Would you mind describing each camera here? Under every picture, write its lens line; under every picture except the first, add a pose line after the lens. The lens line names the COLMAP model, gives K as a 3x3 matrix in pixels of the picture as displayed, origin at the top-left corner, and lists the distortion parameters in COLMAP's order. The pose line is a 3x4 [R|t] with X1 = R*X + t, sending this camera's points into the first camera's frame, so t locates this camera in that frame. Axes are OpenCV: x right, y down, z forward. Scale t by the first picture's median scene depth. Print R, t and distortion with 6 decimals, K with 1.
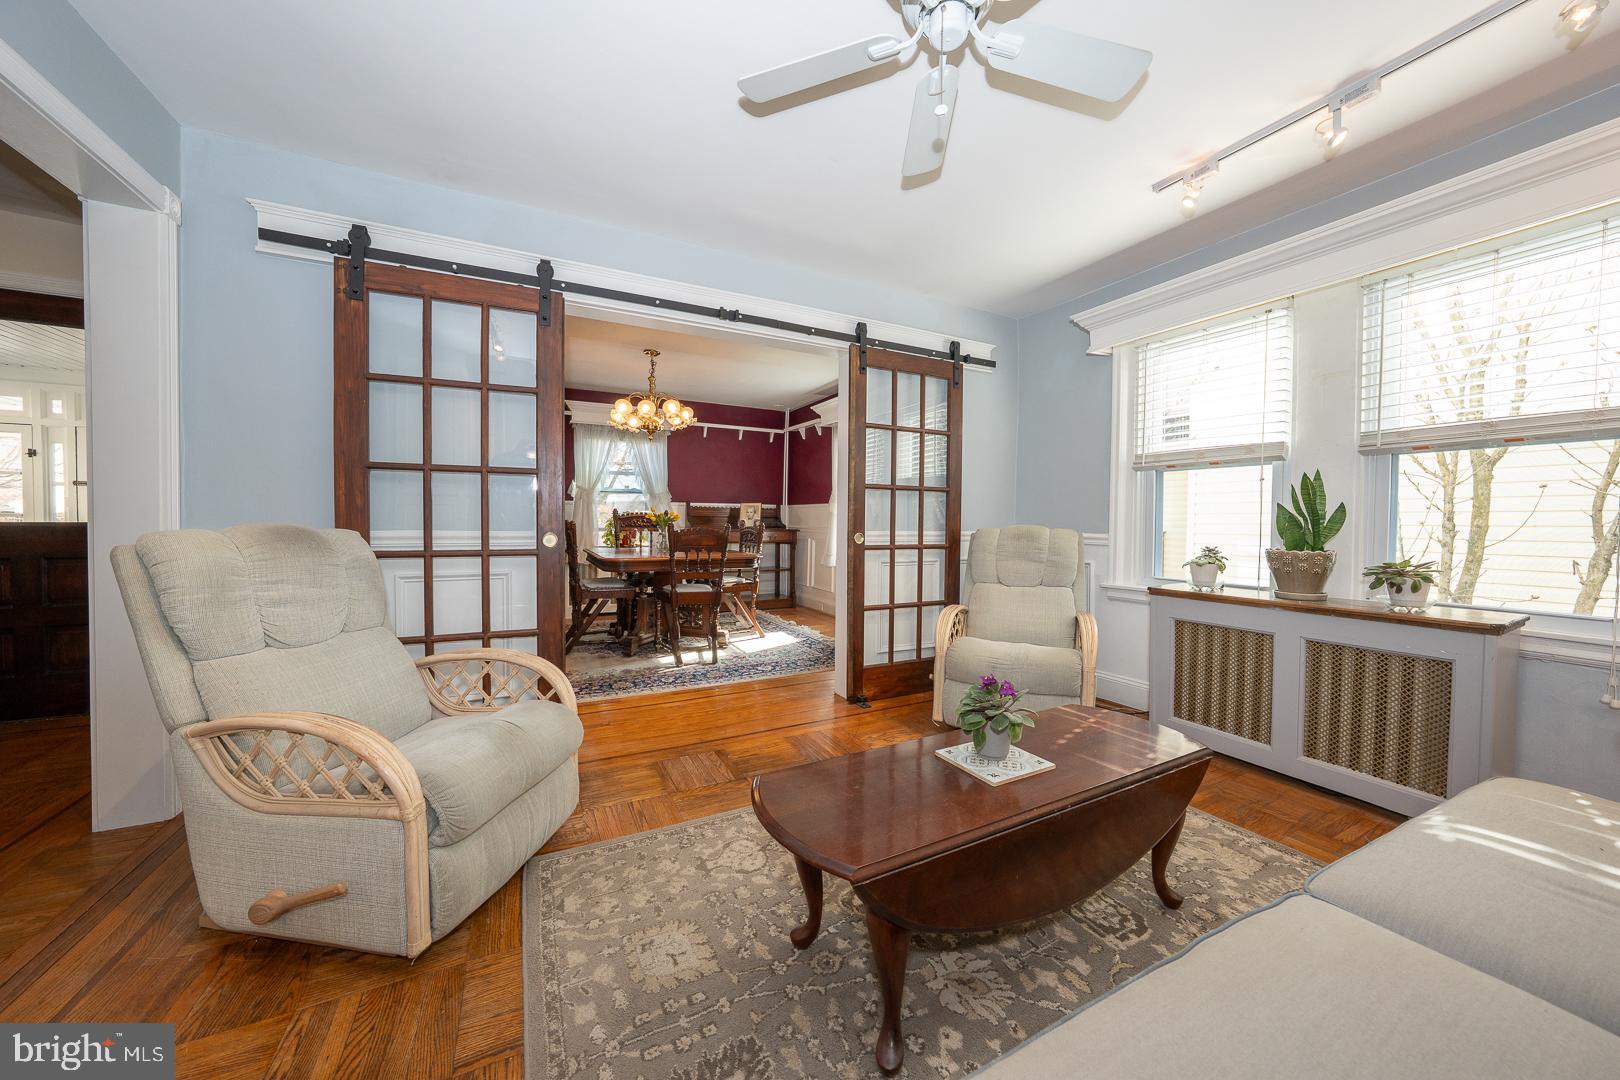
lens RADIAL K [[559.2, 0, 813.1], [0, 559.2, 533.7], [0, 0, 1]] dist [-0.030517, 0.007071]
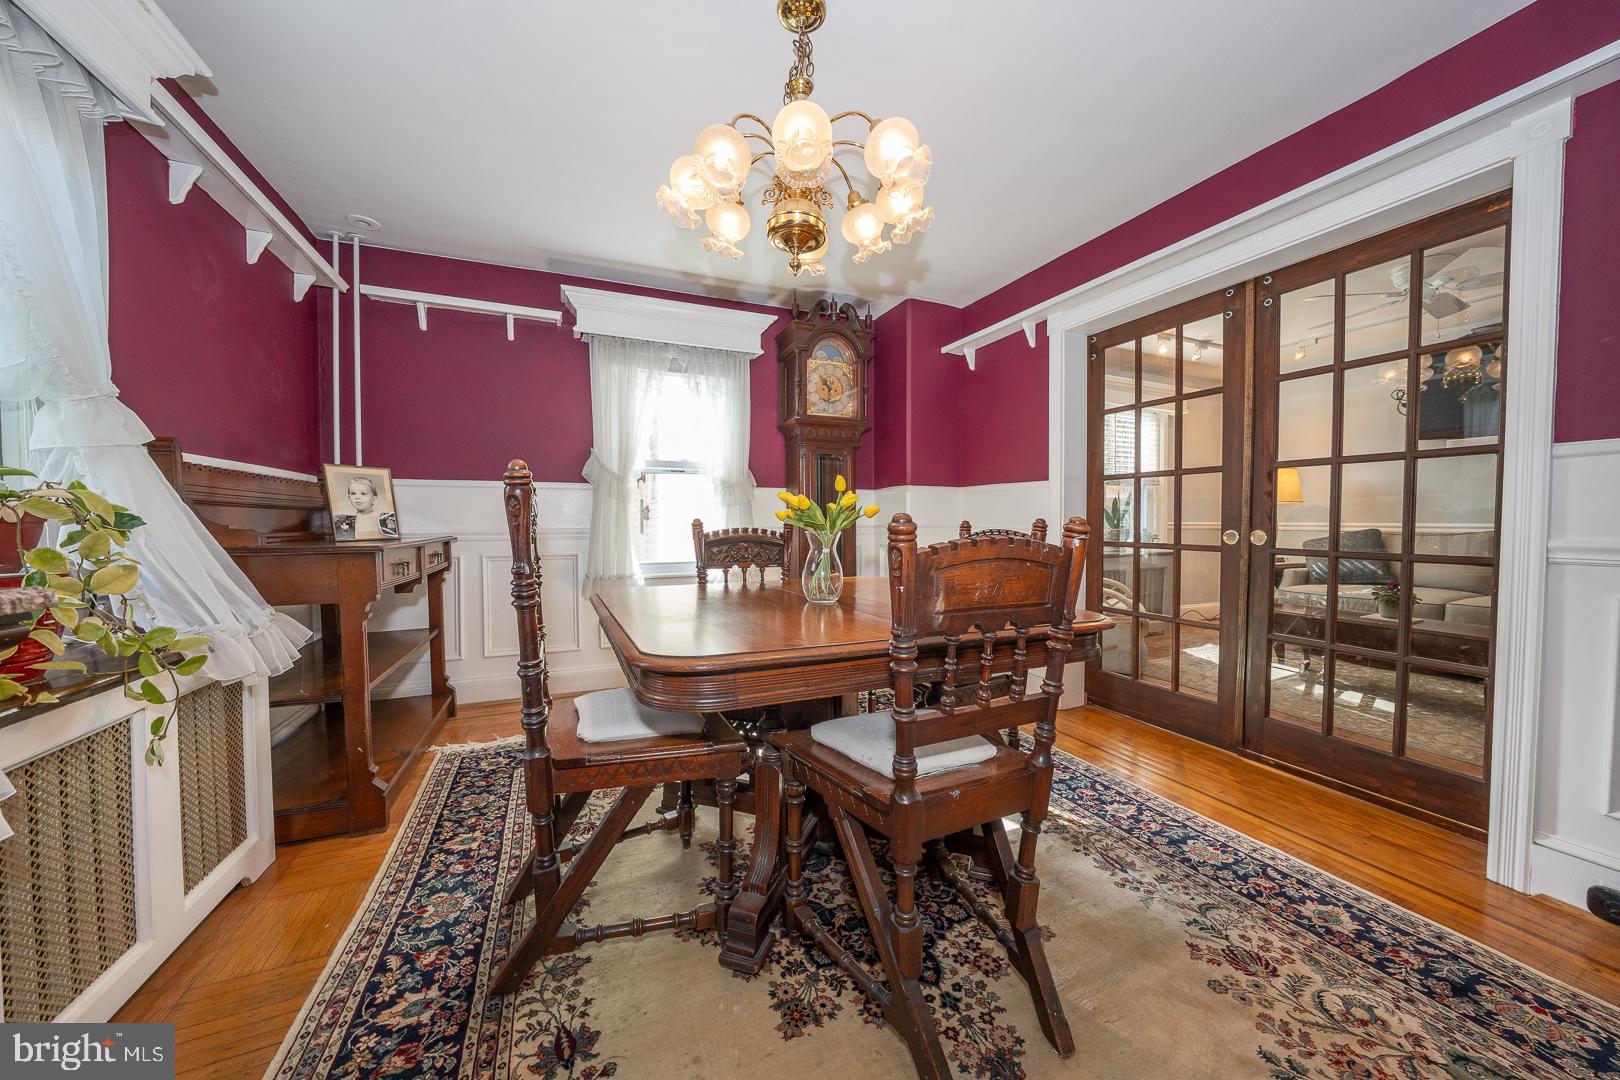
lens RADIAL K [[557.9, 0, 811.2], [0, 557.9, 533.5], [0, 0, 1]] dist [-0.032010, 0.007320]
pose [[0.063093, -0.035482, 0.997377, -1.074854], [0.024750, 0.999116, 0.033978, -0.042276], [-0.997701, 0.022542, 0.063915, 1.688273]]
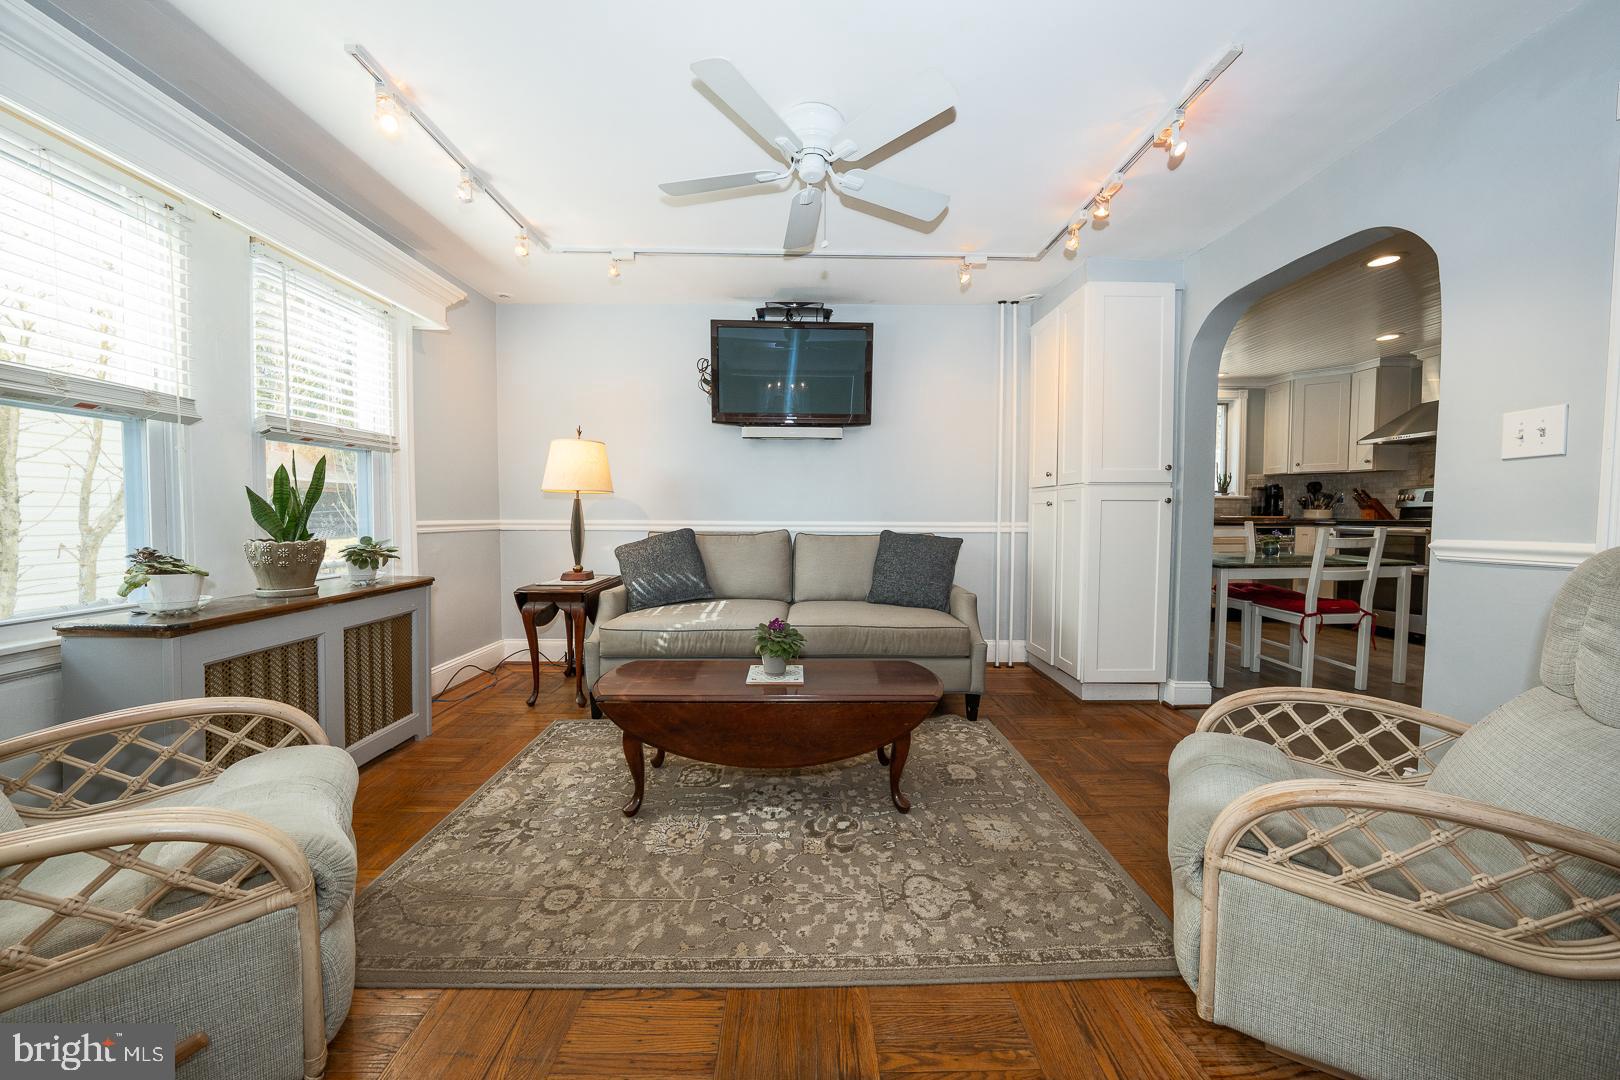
lens RADIAL K [[559.2, 0, 813.1], [0, 559.2, 533.7], [0, 0, 1]] dist [-0.030517, 0.007071]
pose [[-0.899245, -0.031737, 0.436292, -0.209939], [-0.004503, 0.997983, 0.063314, -0.032911], [-0.437421, 0.054970, -0.897575, 1.180735]]
